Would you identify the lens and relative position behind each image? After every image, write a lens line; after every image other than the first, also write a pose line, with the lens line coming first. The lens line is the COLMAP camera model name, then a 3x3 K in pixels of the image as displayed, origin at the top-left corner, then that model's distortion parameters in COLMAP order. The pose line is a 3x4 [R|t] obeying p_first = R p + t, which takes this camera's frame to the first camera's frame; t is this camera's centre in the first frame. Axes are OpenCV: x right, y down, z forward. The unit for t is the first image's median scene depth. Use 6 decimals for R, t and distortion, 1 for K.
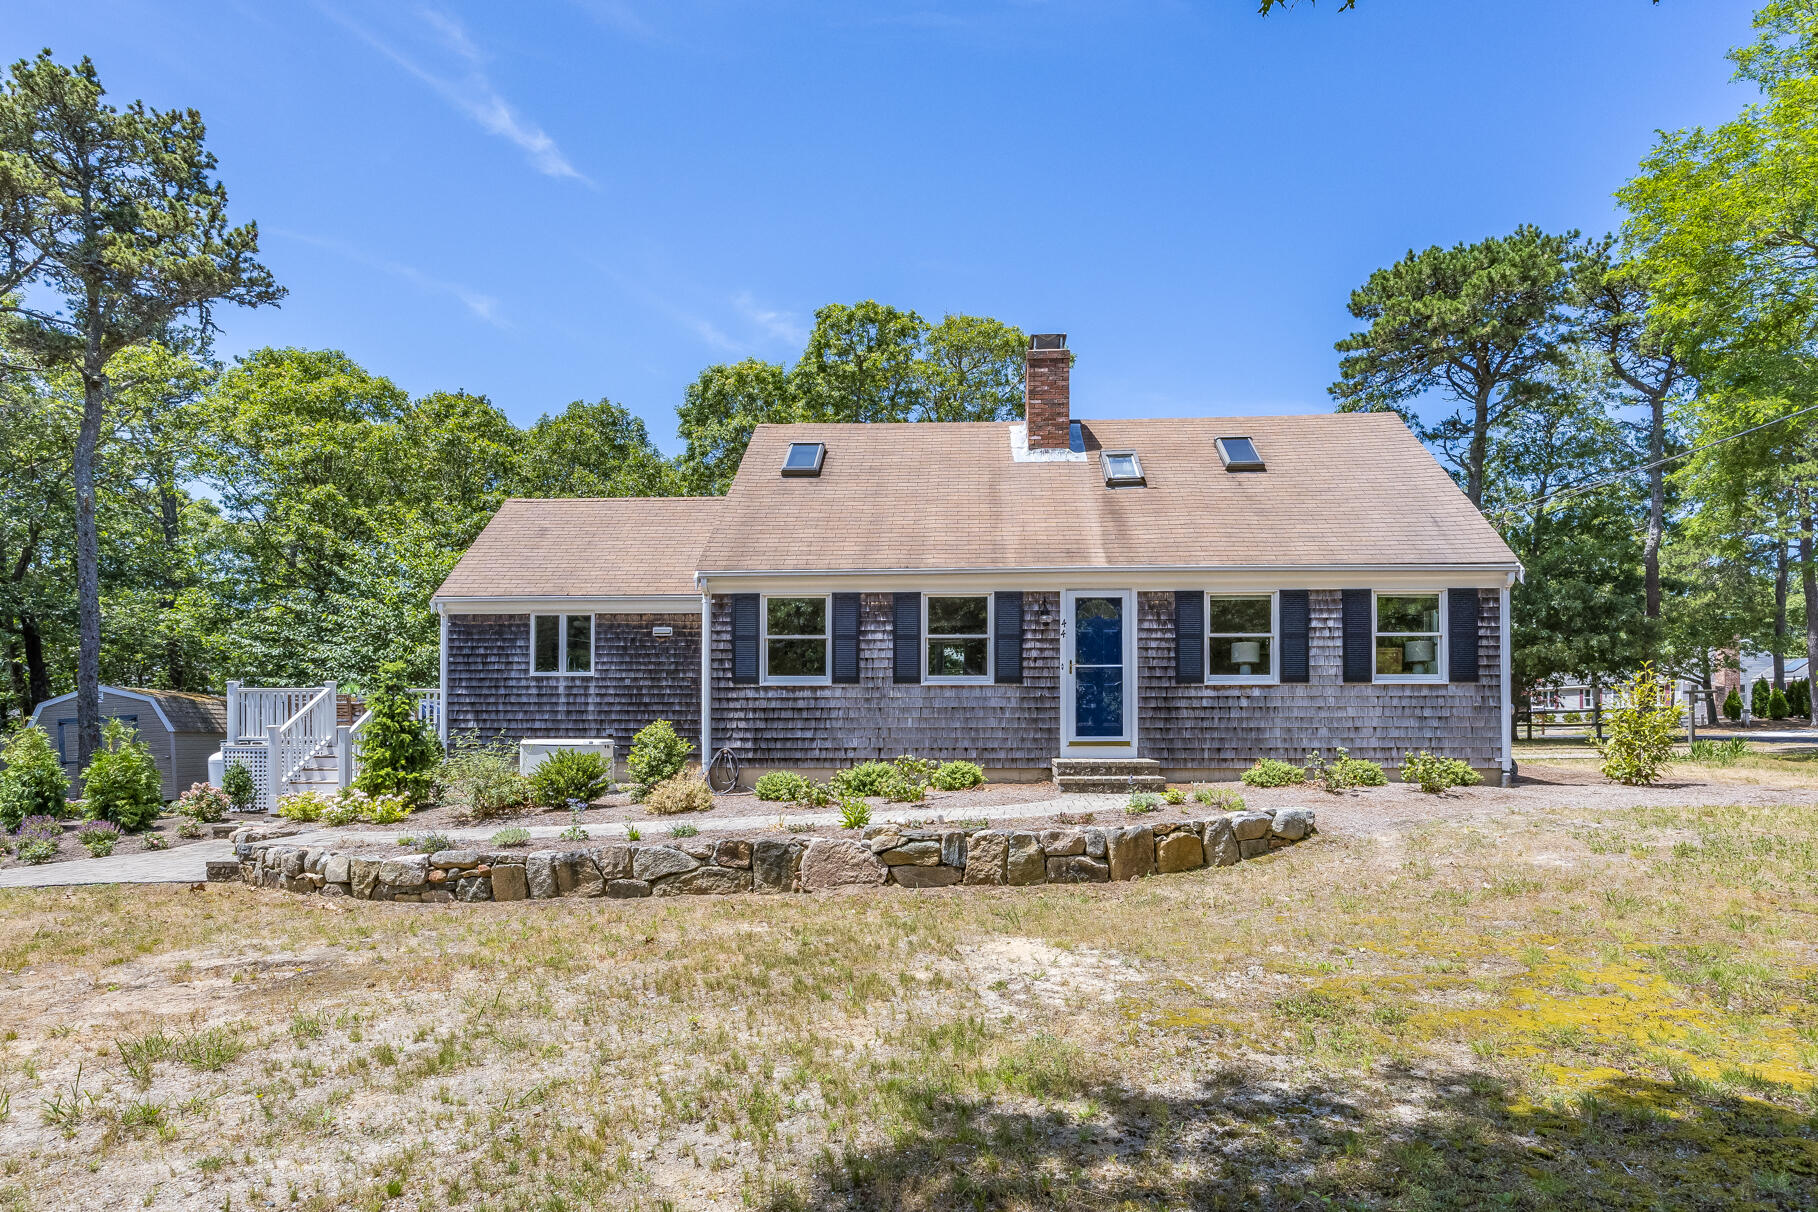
lens RADIAL K [[1014.6, 0, 909.0], [0, 1014.6, 606.0], [0, 0, 1]] dist [-0.004558, 0.000275]
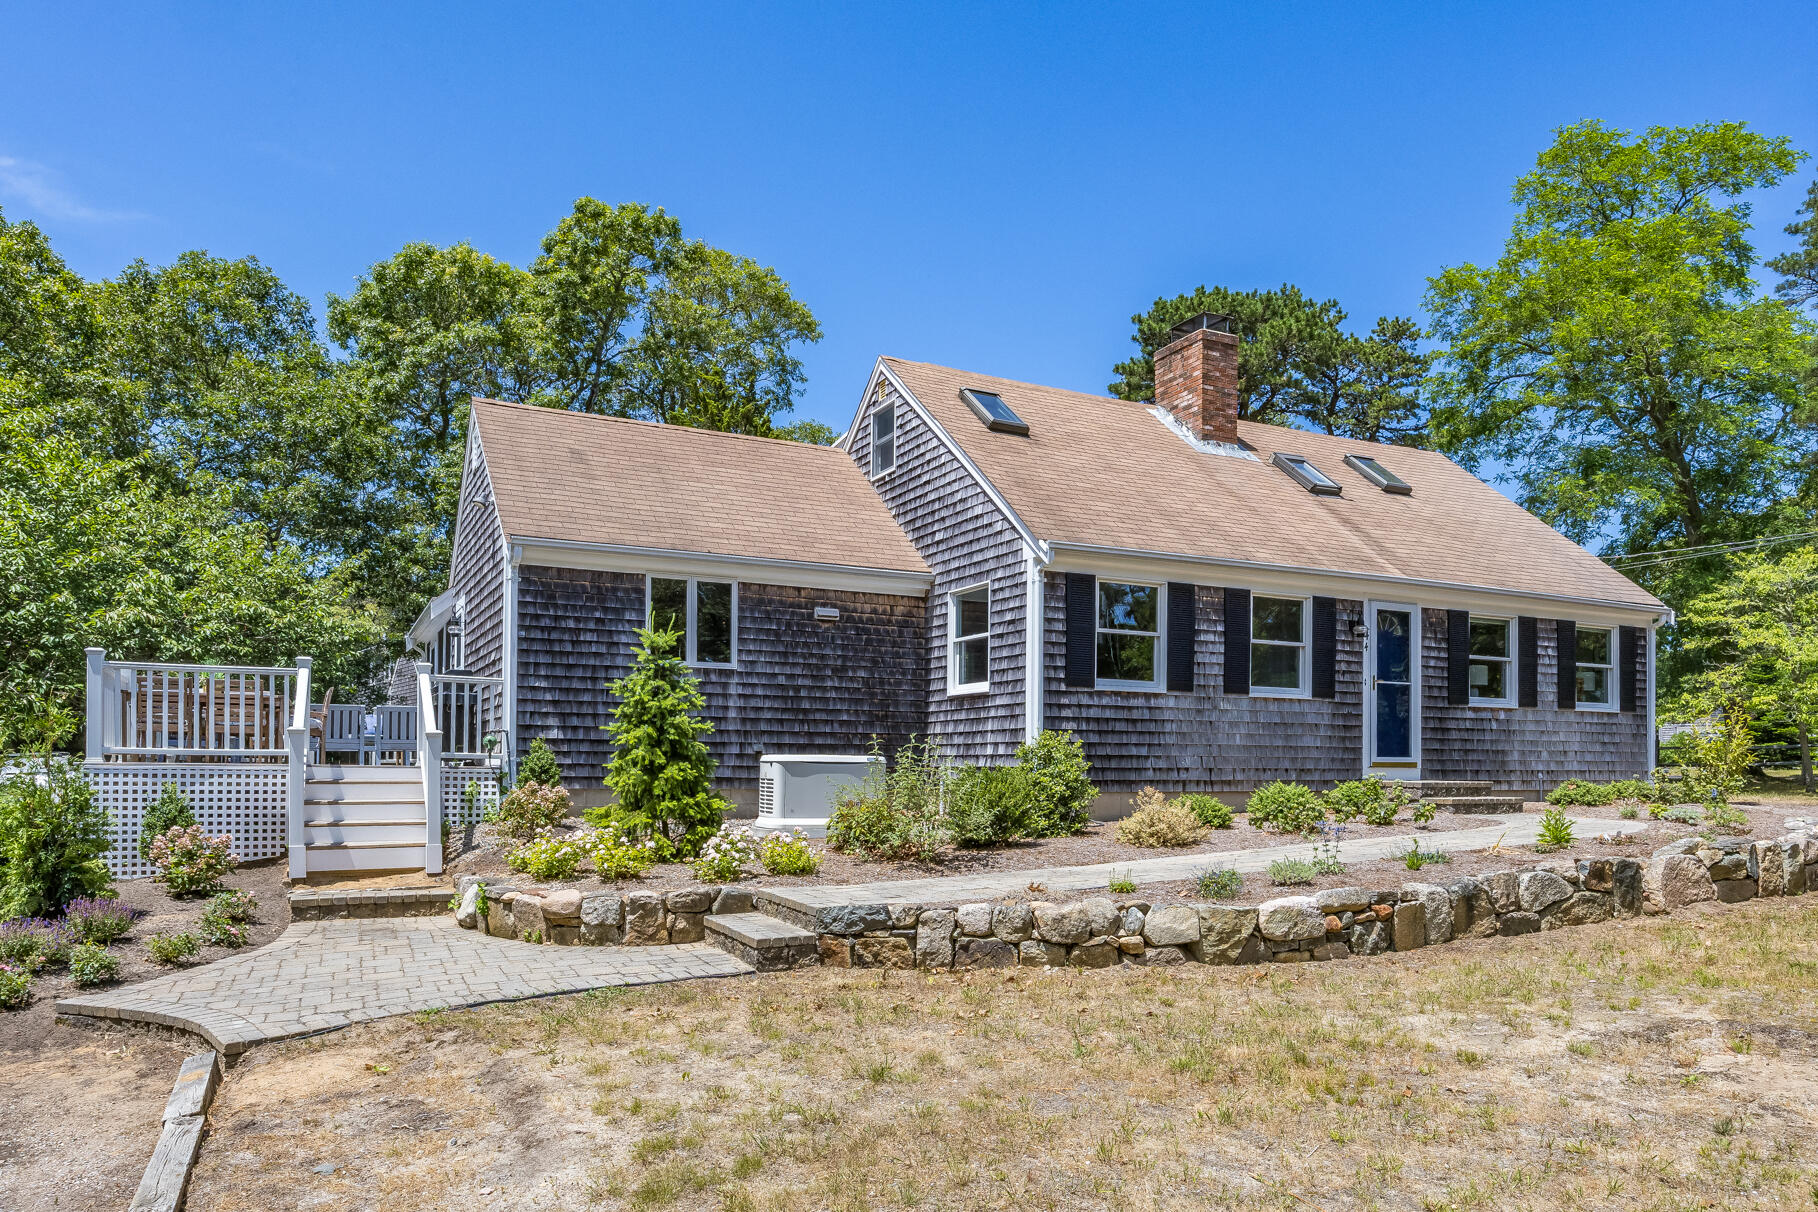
lens RADIAL K [[1190.4, 0, 909.1], [0, 1190.4, 641.4], [0, 0, 1]] dist [-0.003635, -0.001302]
pose [[0.866365, 0.059266, 0.495882, -0.745653], [-0.065819, 0.997822, -0.004264, 0.054071], [-0.495055, -0.028944, 0.868379, 0.257296]]
